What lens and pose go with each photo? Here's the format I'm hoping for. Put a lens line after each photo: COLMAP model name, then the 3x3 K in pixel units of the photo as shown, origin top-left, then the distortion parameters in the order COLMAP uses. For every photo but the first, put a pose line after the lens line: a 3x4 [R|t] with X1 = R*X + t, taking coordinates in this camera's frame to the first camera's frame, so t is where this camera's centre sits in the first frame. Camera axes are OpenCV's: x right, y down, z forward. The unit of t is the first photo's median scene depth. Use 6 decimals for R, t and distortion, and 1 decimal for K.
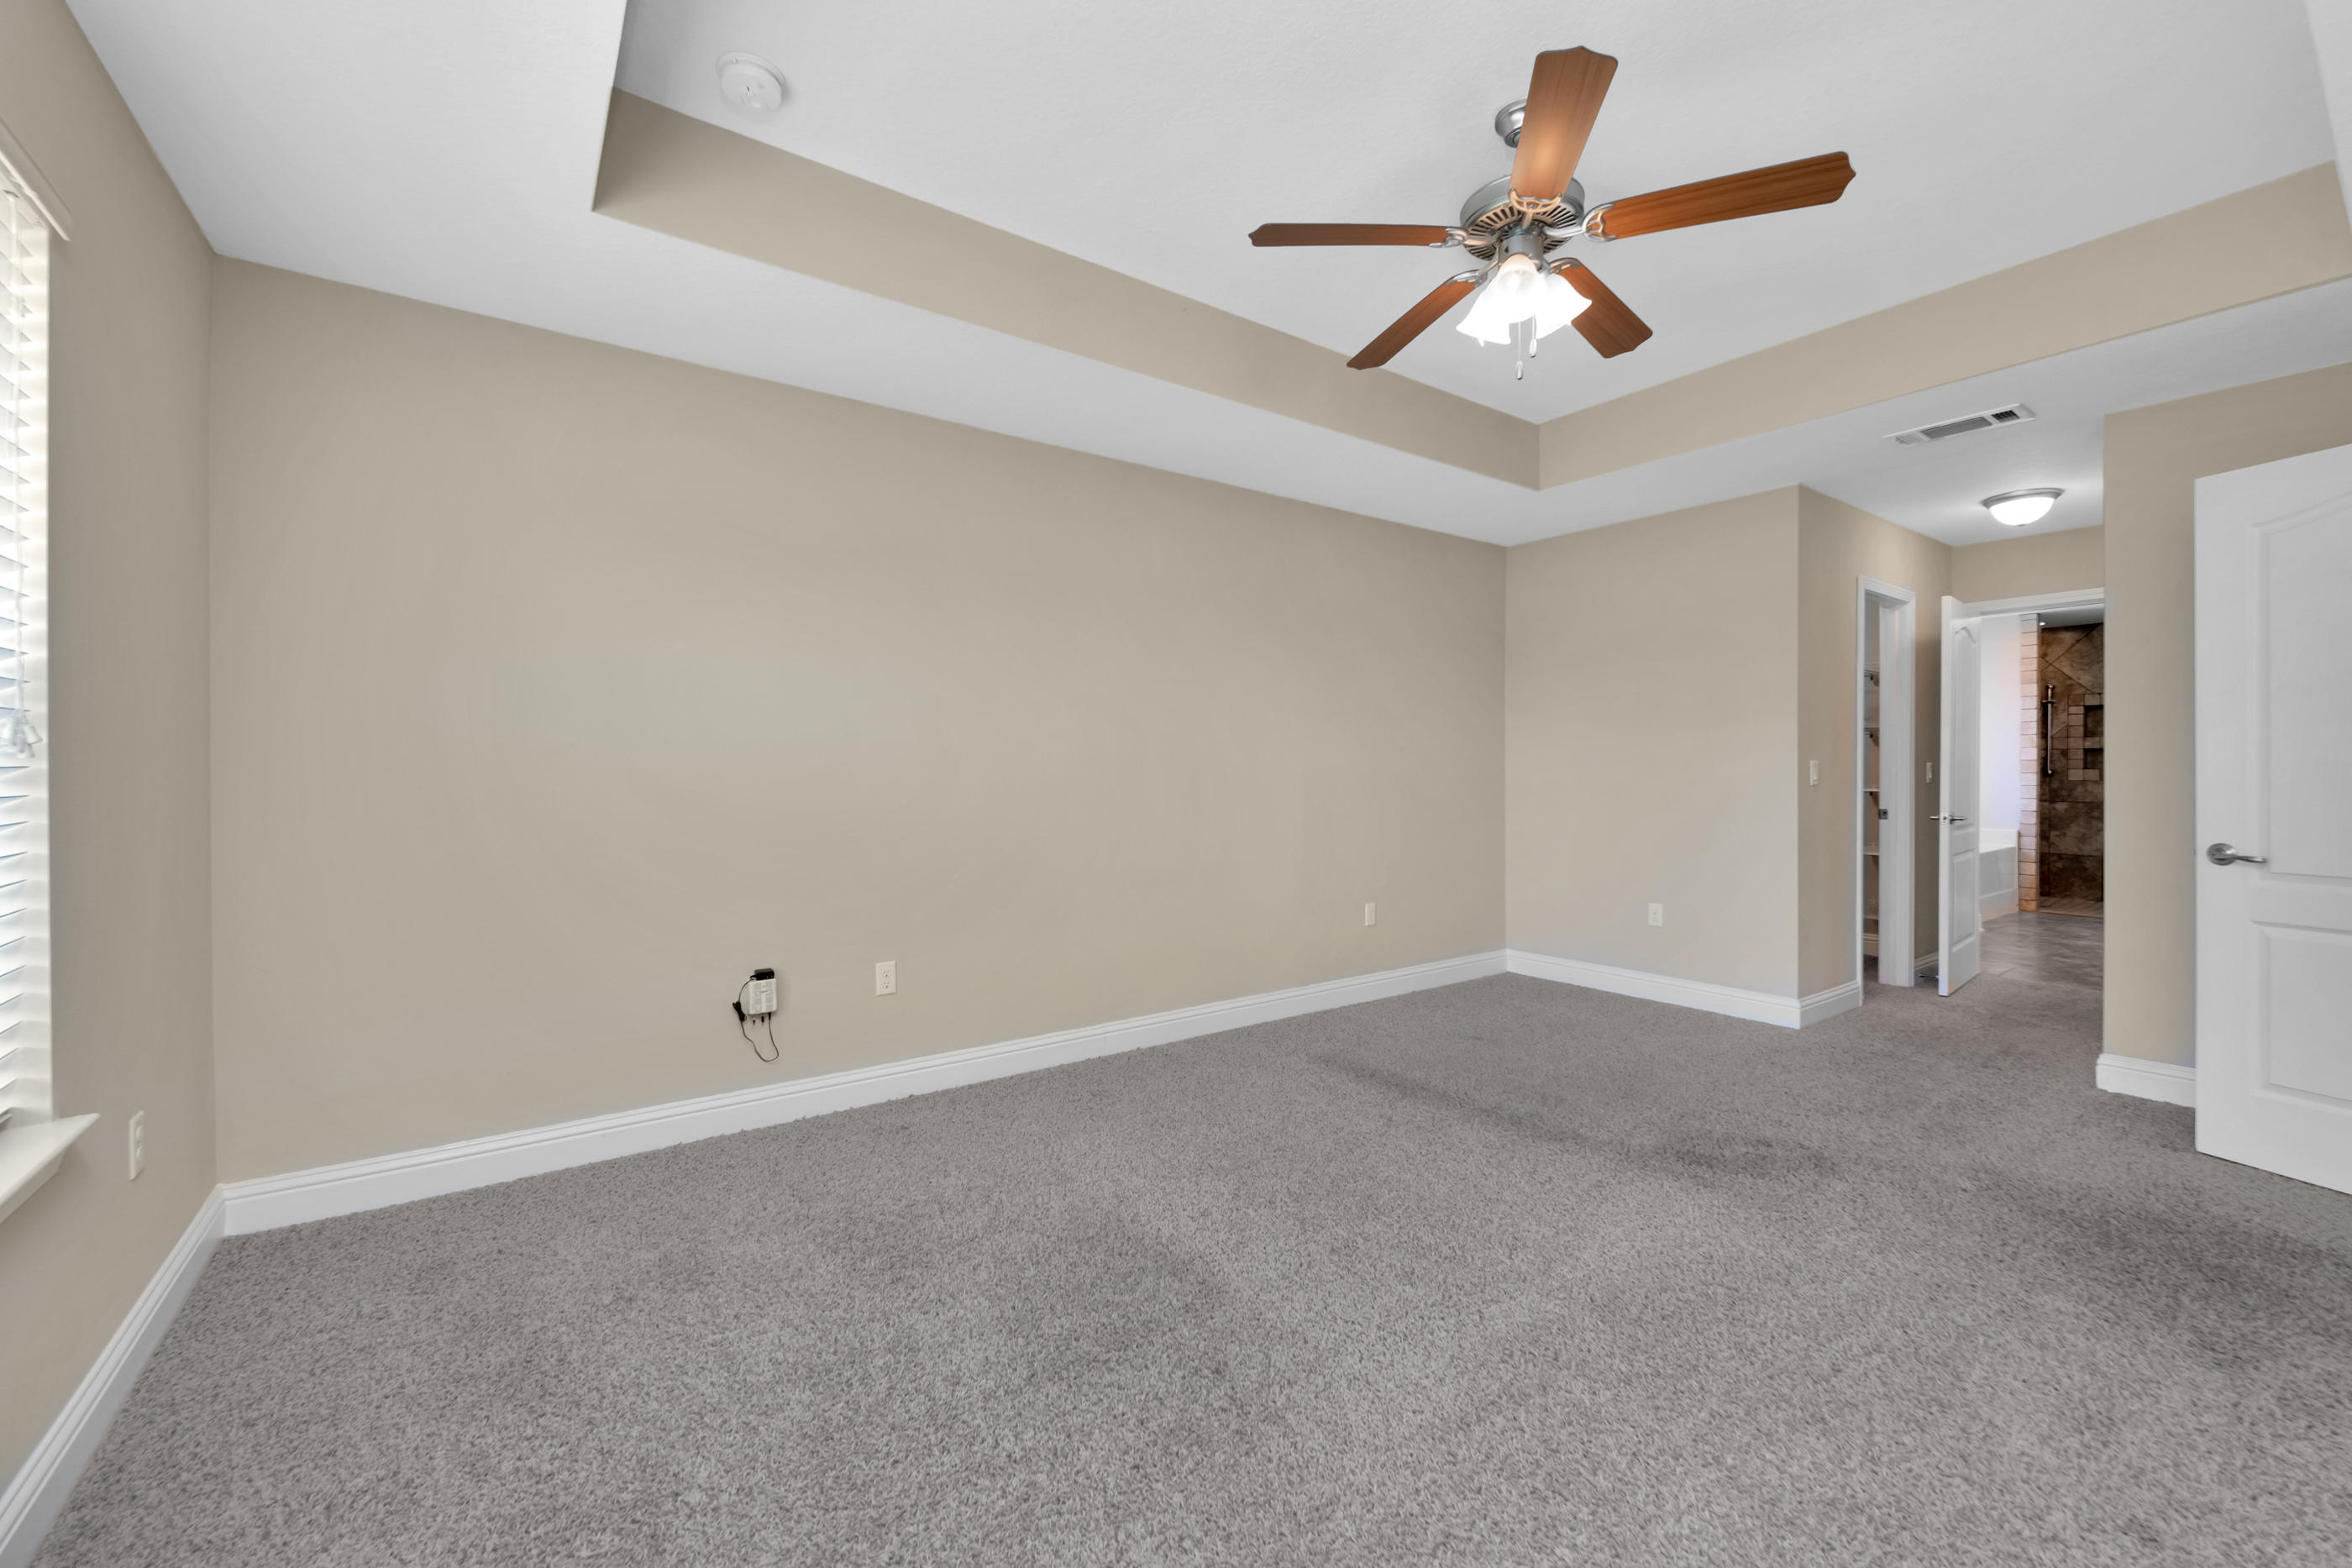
lens RADIAL K [[960.5, 0, 1176.0], [0, 960.5, 784.0], [0, 0, 1]] dist [0.002377, -0.004089]
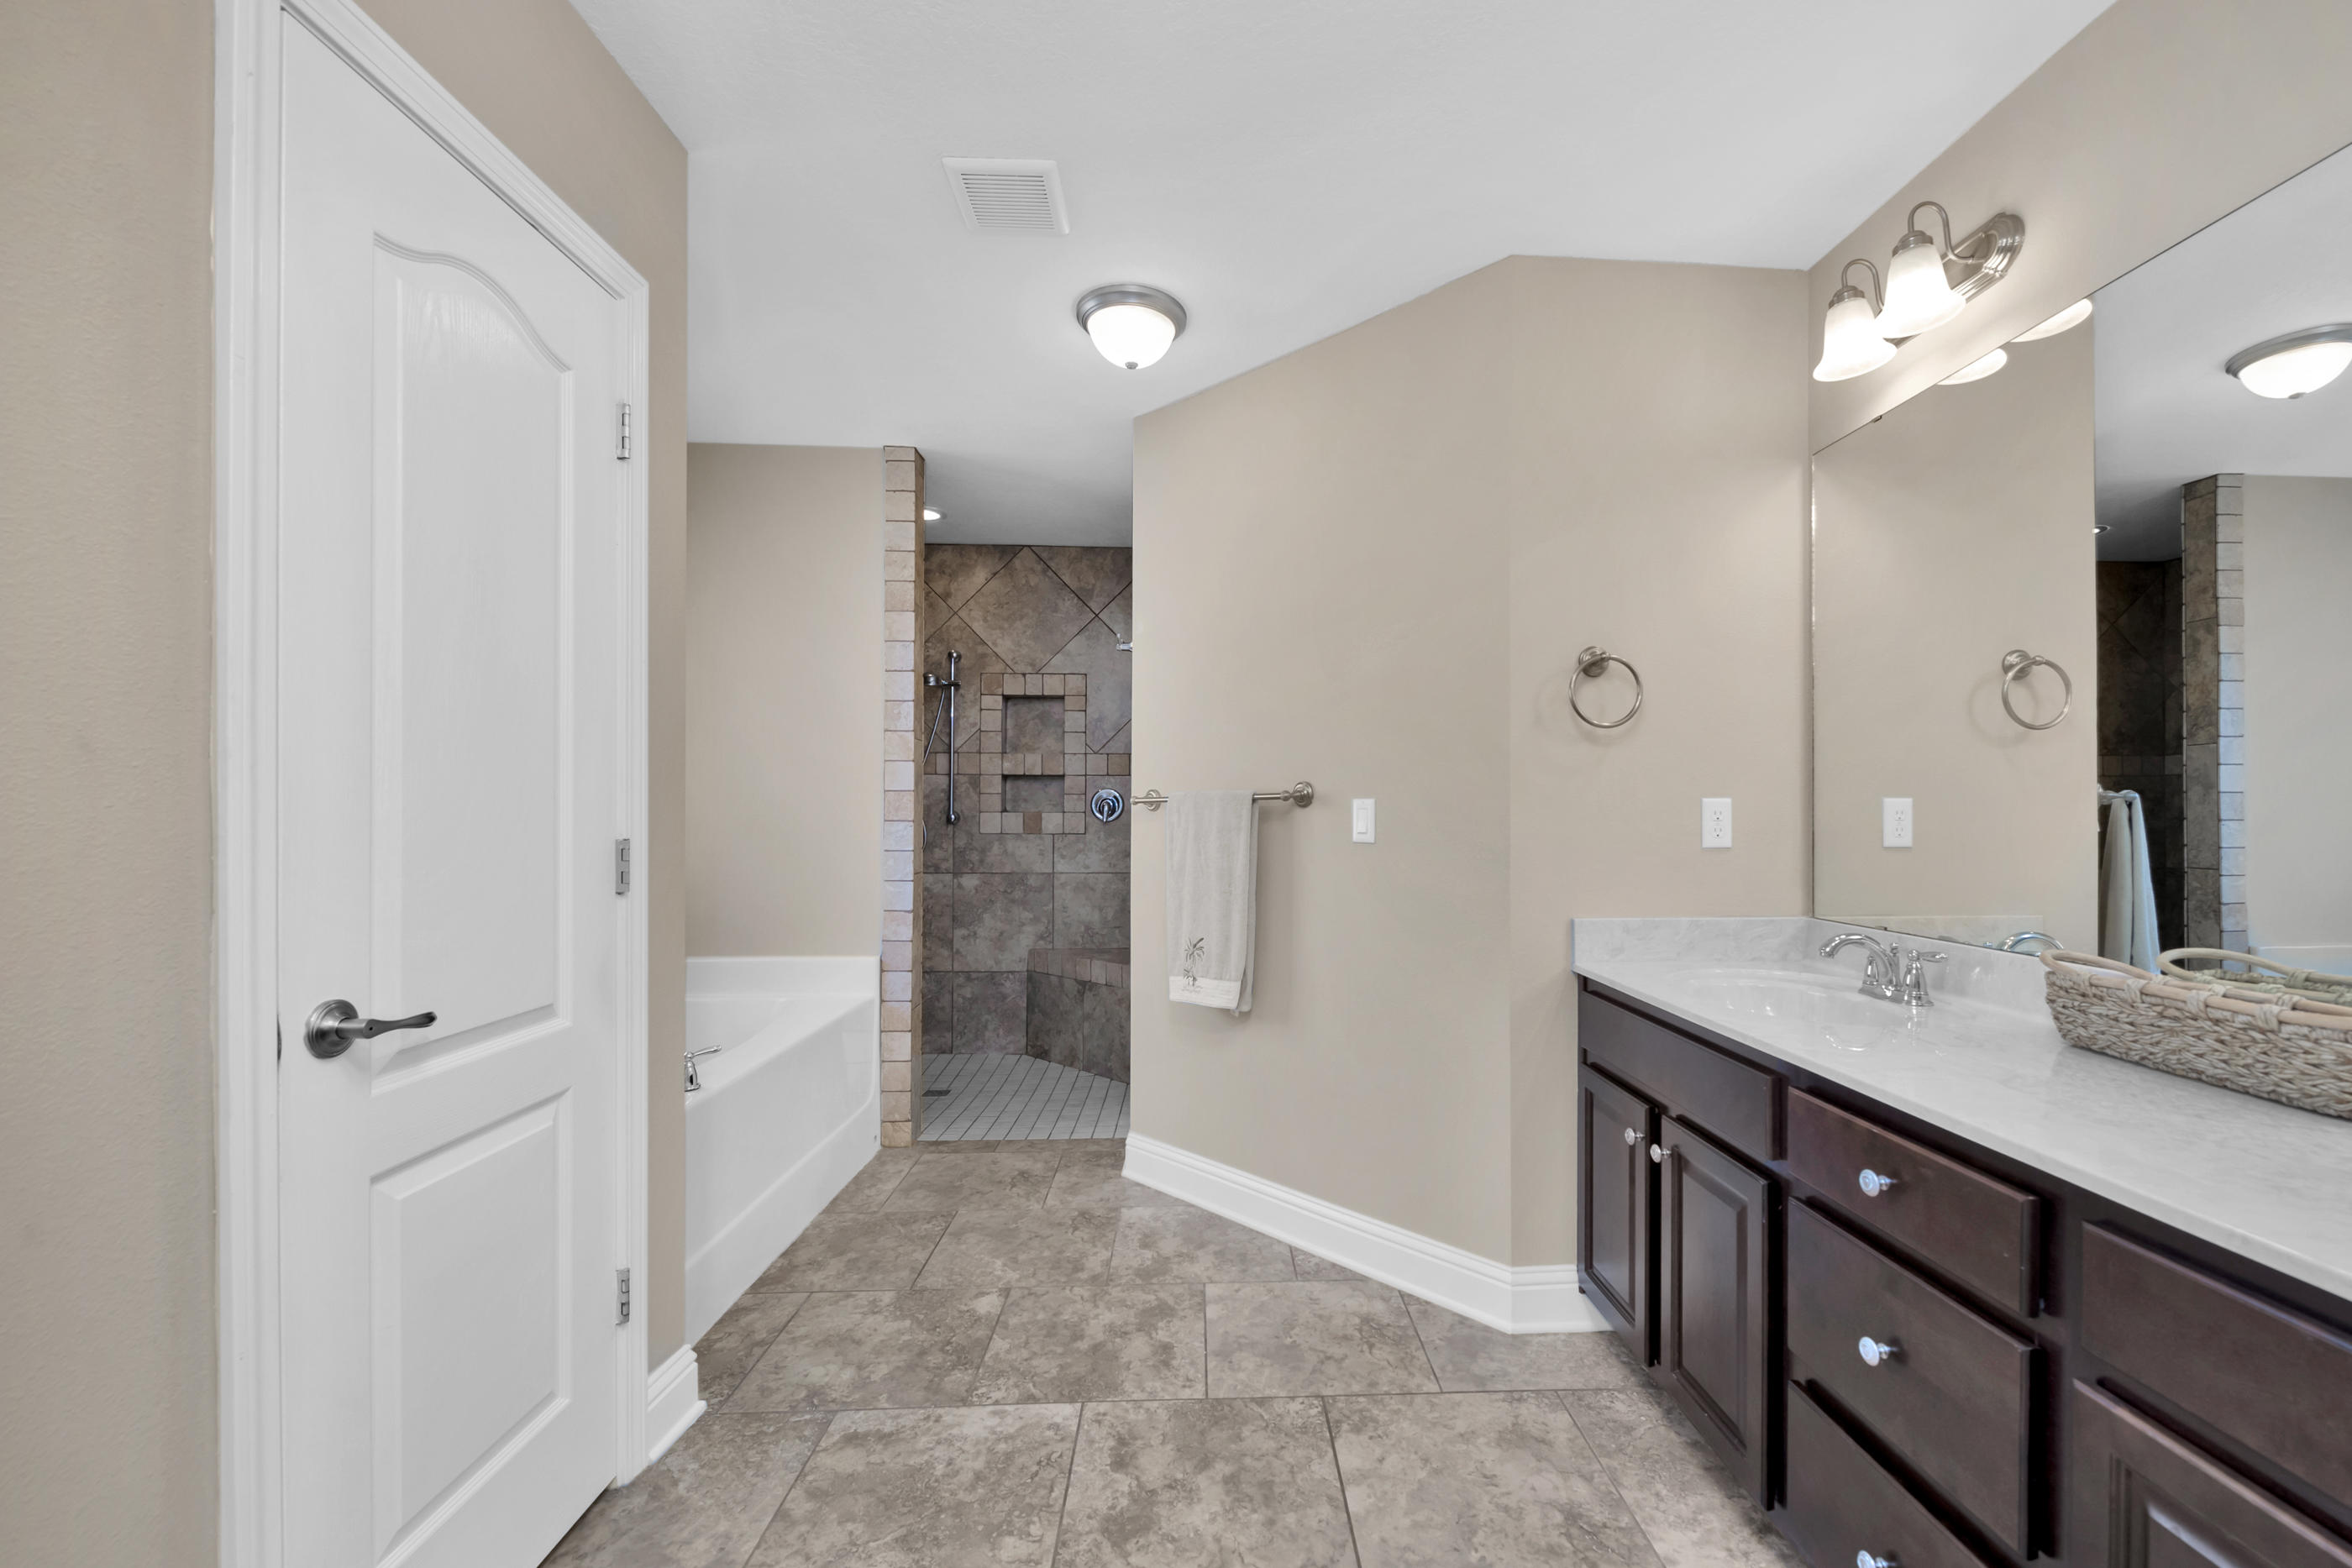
lens RADIAL K [[960.5, 0, 1176.0], [0, 960.5, 784.0], [0, 0, 1]] dist [0.002377, -0.004089]
pose [[0.608170, 0.026354, 0.793369, 0.577558], [0.003194, 0.999359, -0.035645, -0.011718], [-0.793801, 0.024212, 0.607696, 0.594323]]
